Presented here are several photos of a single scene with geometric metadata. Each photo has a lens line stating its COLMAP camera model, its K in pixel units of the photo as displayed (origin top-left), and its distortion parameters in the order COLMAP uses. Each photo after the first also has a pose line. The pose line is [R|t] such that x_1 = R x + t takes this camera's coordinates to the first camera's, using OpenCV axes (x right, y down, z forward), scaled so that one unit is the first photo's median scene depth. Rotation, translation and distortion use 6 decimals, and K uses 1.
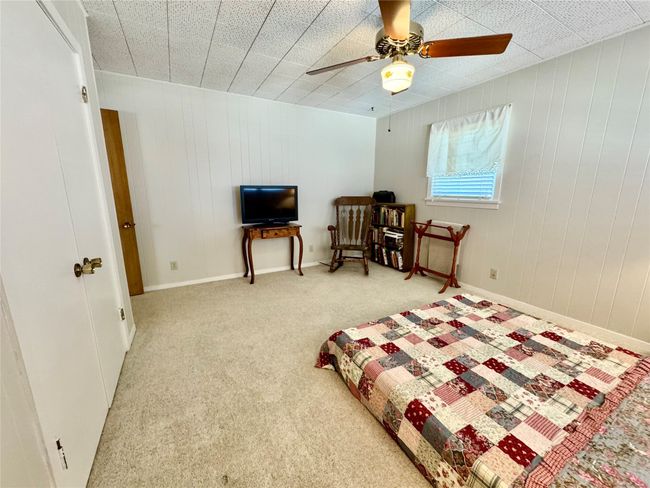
lens RADIAL K [[259.3, 0, 324.1], [0, 259.3, 246.7], [0, 0, 1]] dist [0.000356, -0.000418]
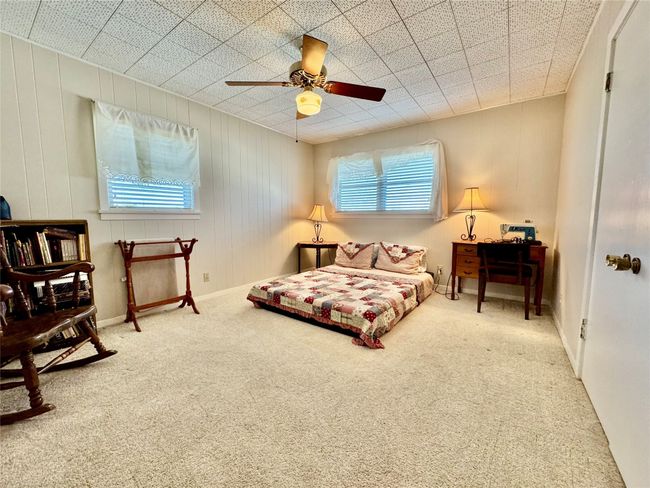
lens RADIAL K [[259.3, 0, 324.8], [0, 259.3, 244.0], [0, 0, 1]] dist [0.000356, -0.000418]
pose [[-0.418291, -0.096480, 0.903174, -0.798371], [0.193132, 0.962158, 0.192227, -0.212994], [-0.887543, 0.254839, -0.383829, 1.370089]]
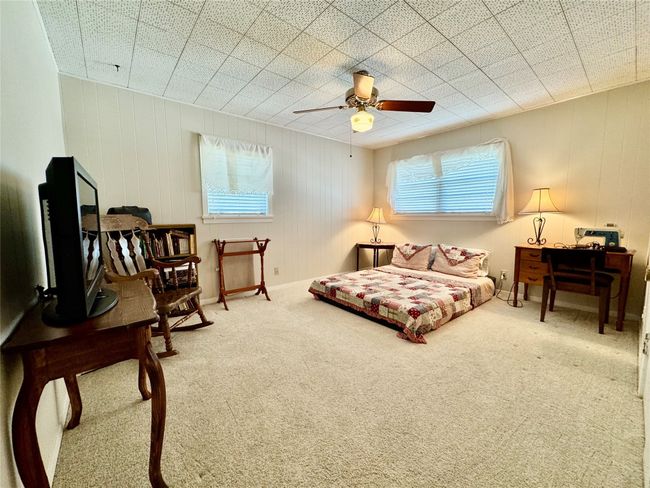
lens RADIAL K [[259.3, 0, 326.2], [0, 259.3, 244.5], [0, 0, 1]] dist [0.000356, -0.000418]
pose [[-0.183121, -0.108627, 0.977071, -0.964639], [0.215015, 0.965389, 0.147626, -0.238648], [-0.959289, 0.237118, -0.153426, 1.354444]]
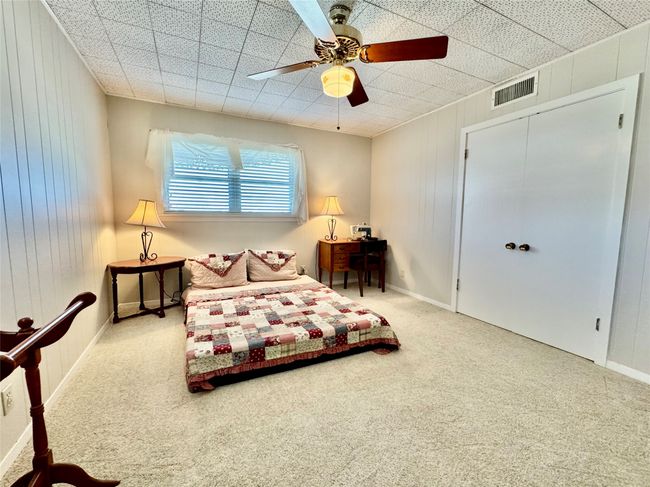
lens RADIAL K [[278.6, 0, 325.9], [0, 278.6, 240.7], [0, 0, 1]] dist [-0.001058, -0.000471]
pose [[-0.998340, -0.021737, 0.053339, 0.227774], [-0.004443, 0.952360, 0.304942, -0.370393], [-0.057427, 0.304199, -0.950876, 1.893581]]
